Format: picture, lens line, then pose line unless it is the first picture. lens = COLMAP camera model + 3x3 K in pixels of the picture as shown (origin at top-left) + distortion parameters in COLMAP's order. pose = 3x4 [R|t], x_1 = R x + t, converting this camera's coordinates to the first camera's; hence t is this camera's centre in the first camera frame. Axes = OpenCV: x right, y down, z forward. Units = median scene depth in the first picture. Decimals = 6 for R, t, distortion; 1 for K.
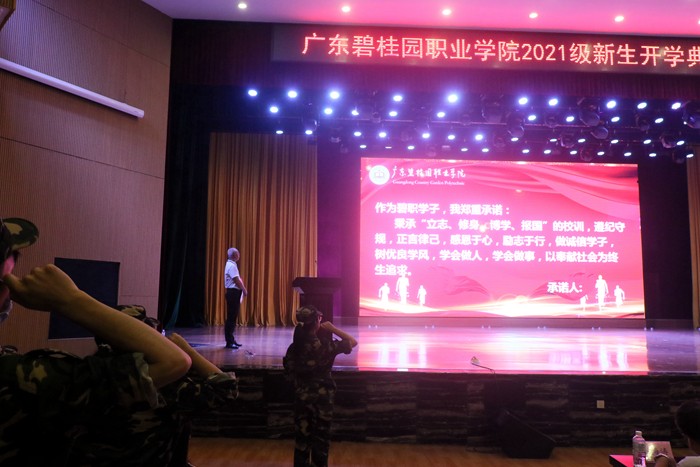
lens RADIAL K [[541.6, 0, 350.0], [0, 541.6, 233.5], [0, 0, 1]] dist [-0.002163, 0.001018]
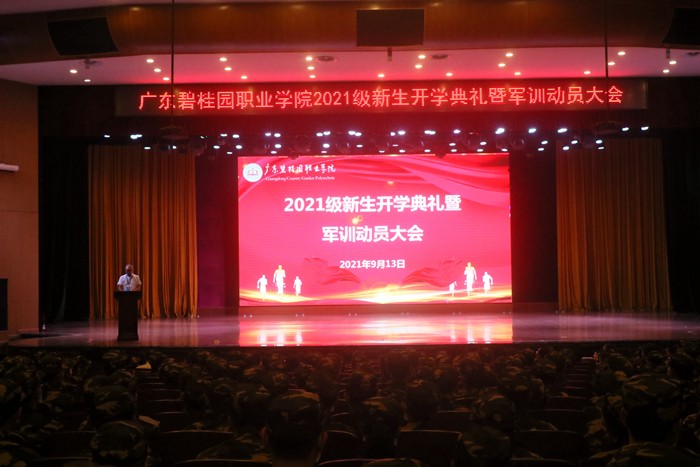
lens RADIAL K [[856.4, 0, 350.0], [0, 856.4, 233.5], [0, 0, 1]] dist [0.012792, 0.013119]
pose [[0.998661, -0.026250, -0.044568, 0.315516], [0.029782, 0.996309, 0.080509, -0.119605], [0.042290, -0.081729, 0.995757, -0.654755]]
